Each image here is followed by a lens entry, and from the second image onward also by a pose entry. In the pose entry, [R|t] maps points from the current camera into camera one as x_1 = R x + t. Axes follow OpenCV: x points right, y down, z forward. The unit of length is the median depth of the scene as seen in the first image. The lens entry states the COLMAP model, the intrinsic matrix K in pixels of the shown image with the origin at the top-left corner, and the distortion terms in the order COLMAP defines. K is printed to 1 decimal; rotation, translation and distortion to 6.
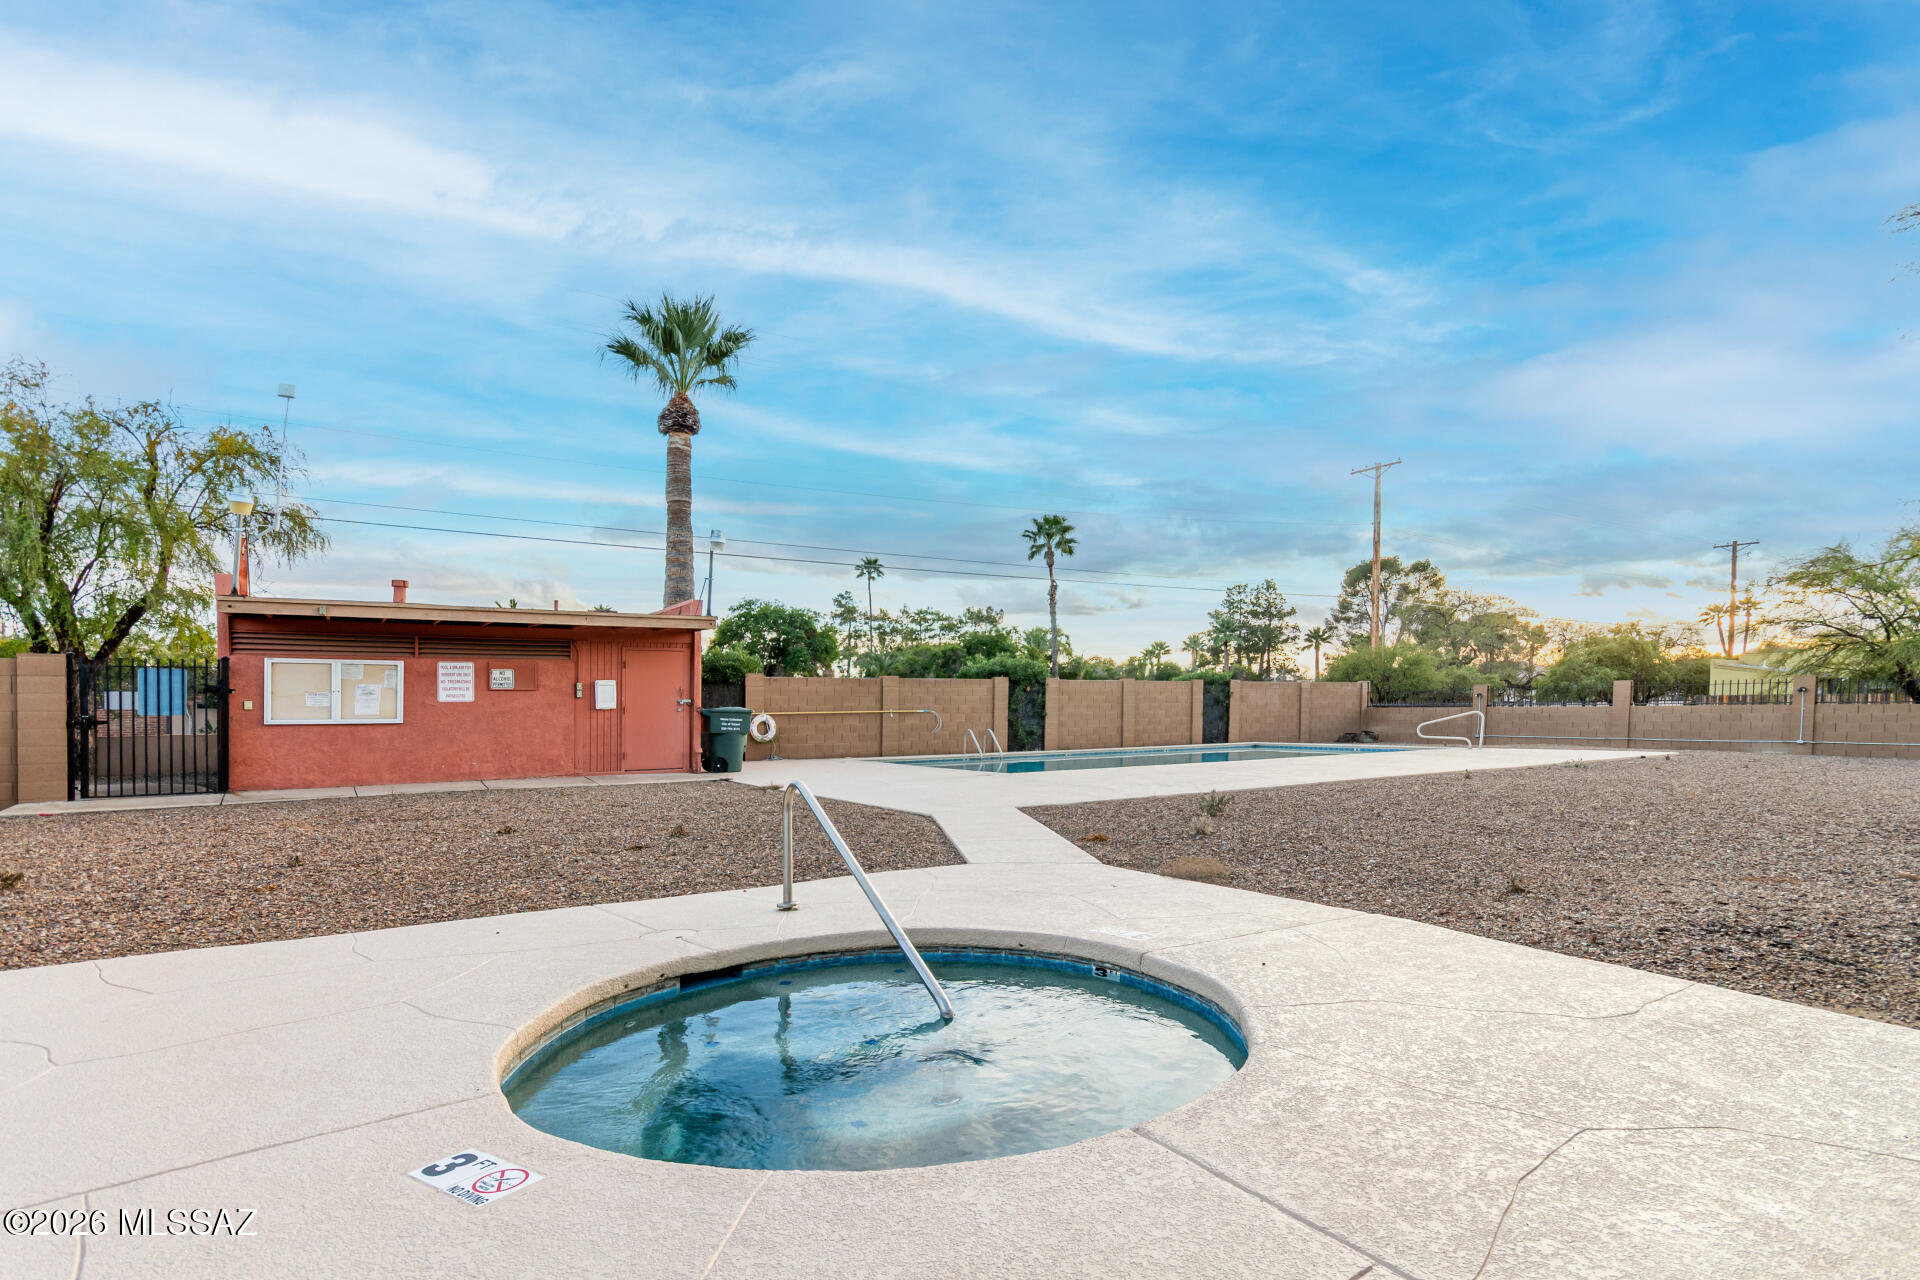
lens RADIAL K [[931.3, 0, 808.4], [0, 931.3, 699.4], [0, 0, 1]] dist [0.002381, 0.001091]
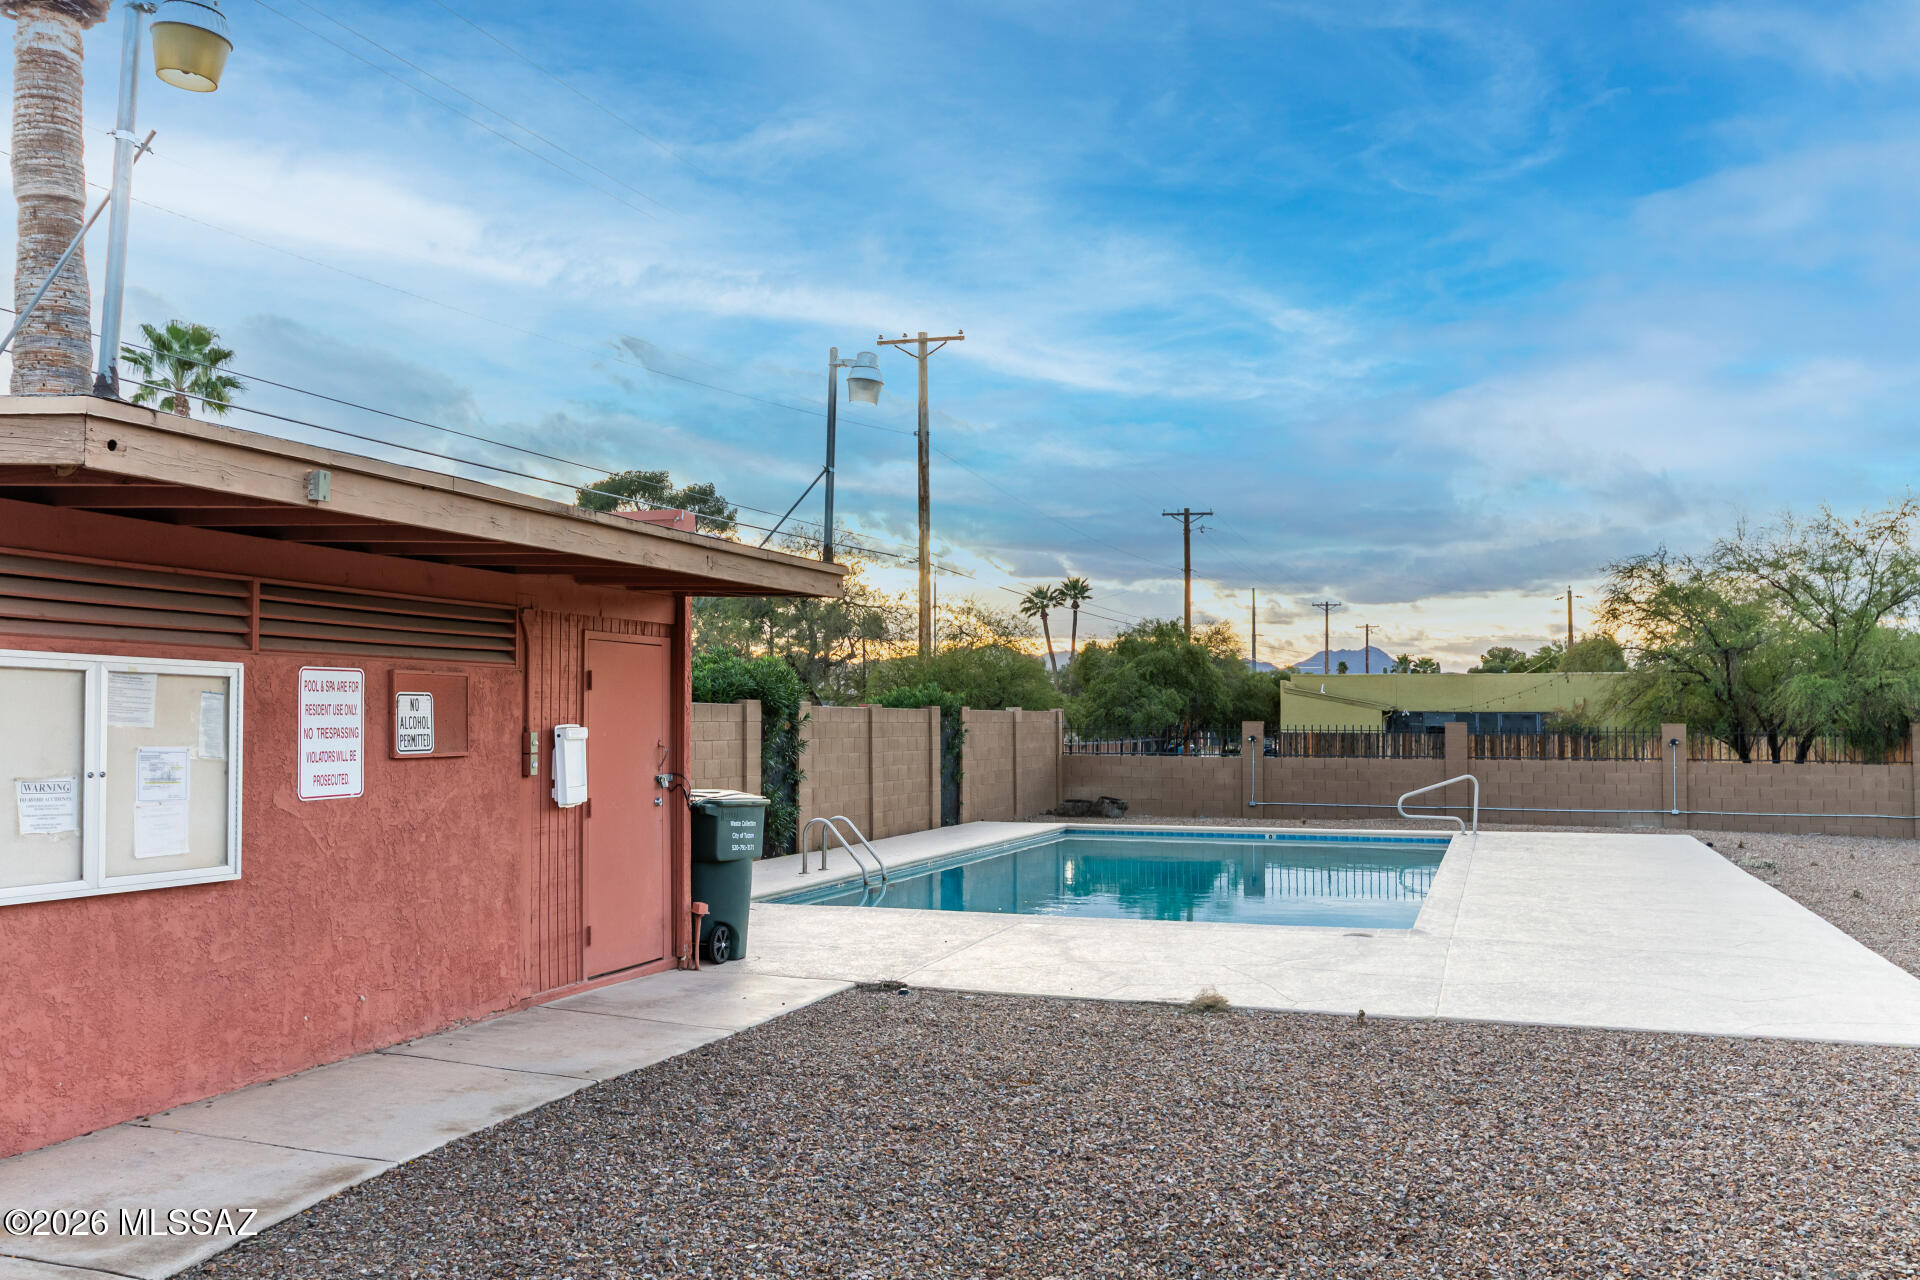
lens RADIAL K [[1875.1, 0, 960.0], [0, 1875.1, 640.0], [0, 0, 1]] dist [0.004054, -0.007178]
pose [[0.758268, 0.042644, 0.650546, -0.341202], [-0.017410, 0.998827, -0.045182, -0.013820], [-0.651710, 0.022934, 0.758121, 0.218518]]
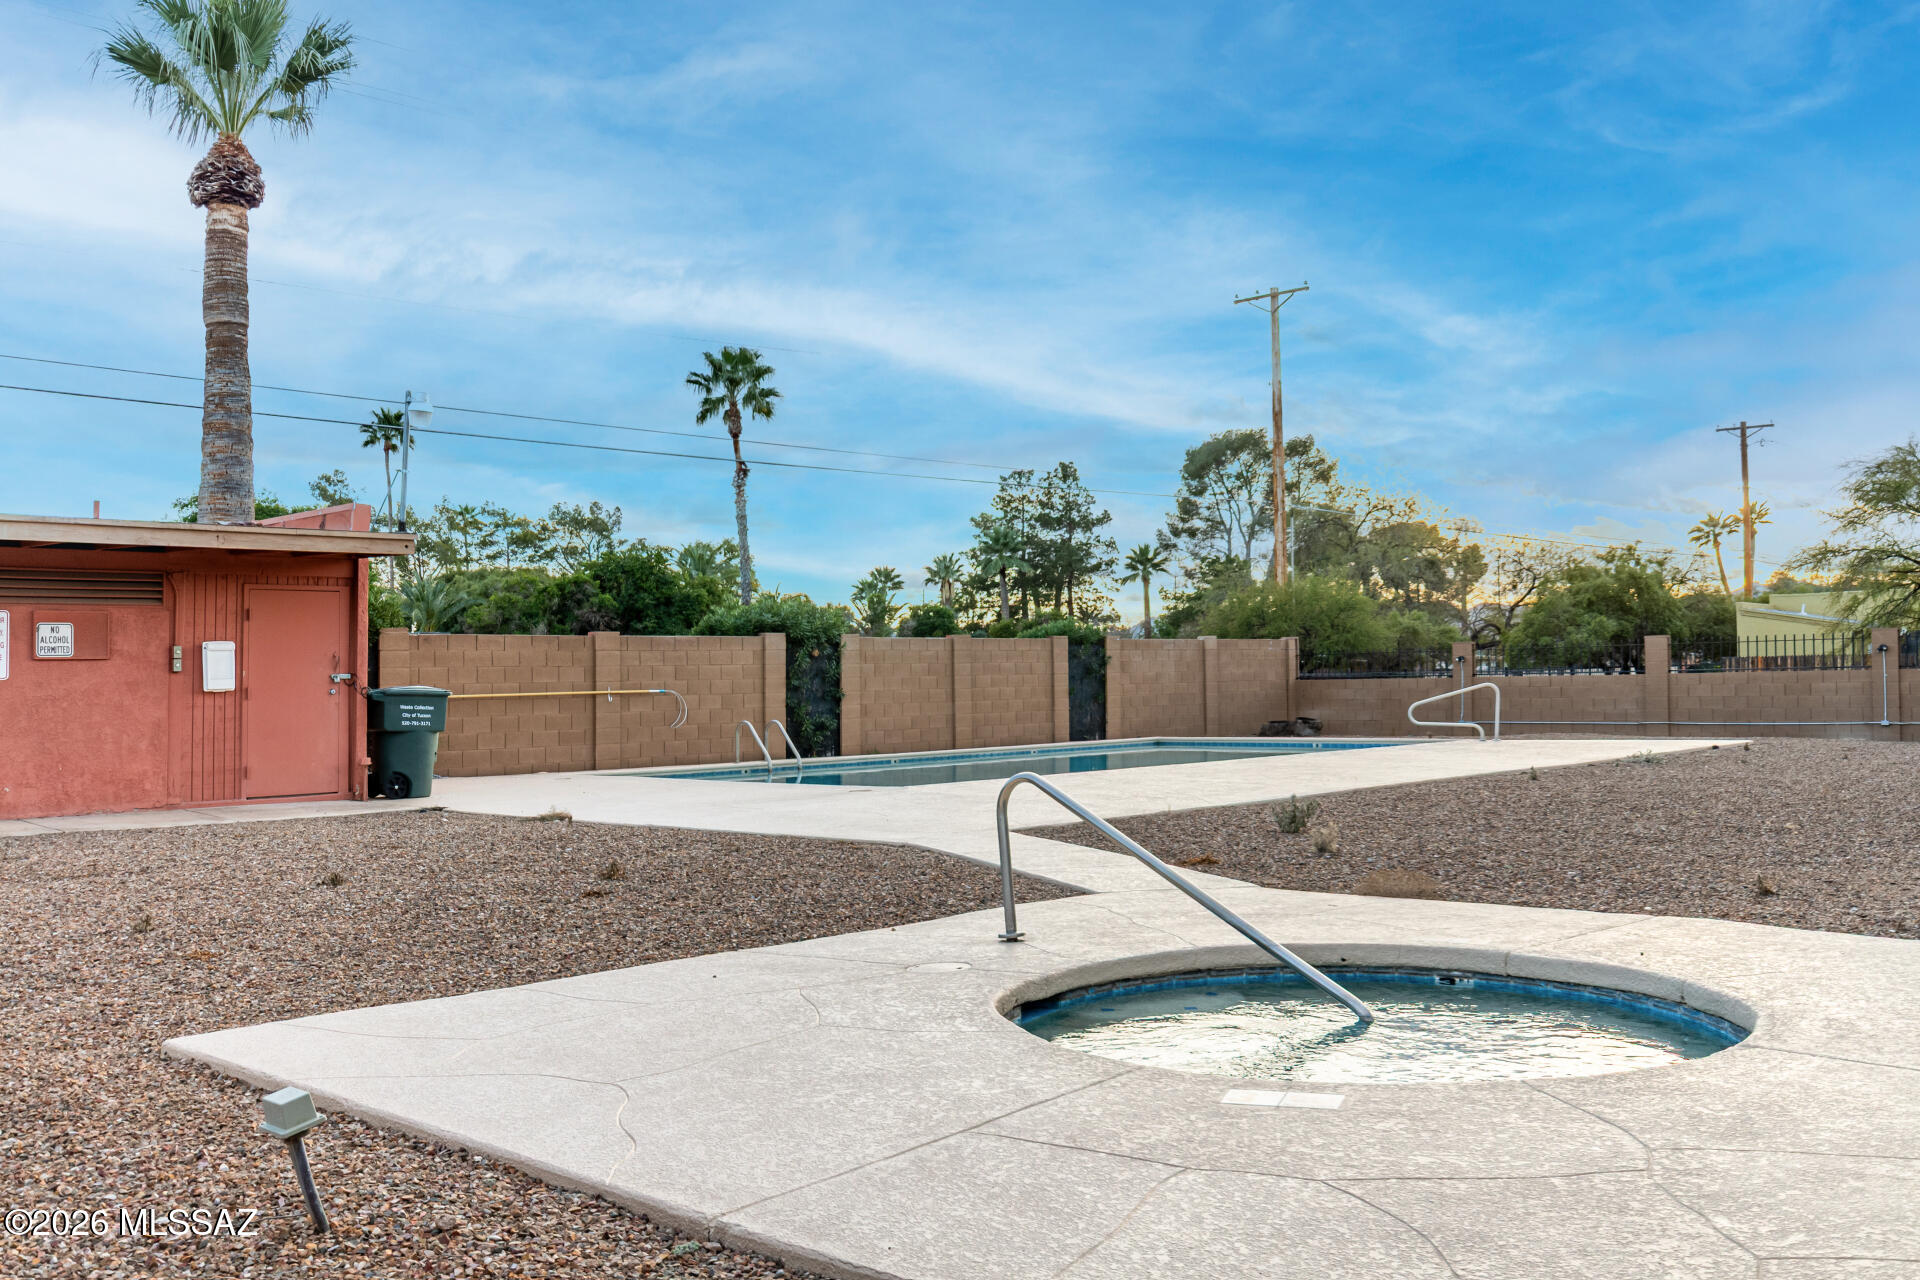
lens RADIAL K [[1724.7, 0, 636.3], [0, 1724.7, 541.3], [0, 0, 1]] dist [-0.000593, -0.011521]
pose [[0.978240, 0.008584, 0.207300, -0.111890], [0.007211, 0.997134, -0.075316, 0.000011], [-0.207353, 0.075172, 0.975374, -0.063956]]
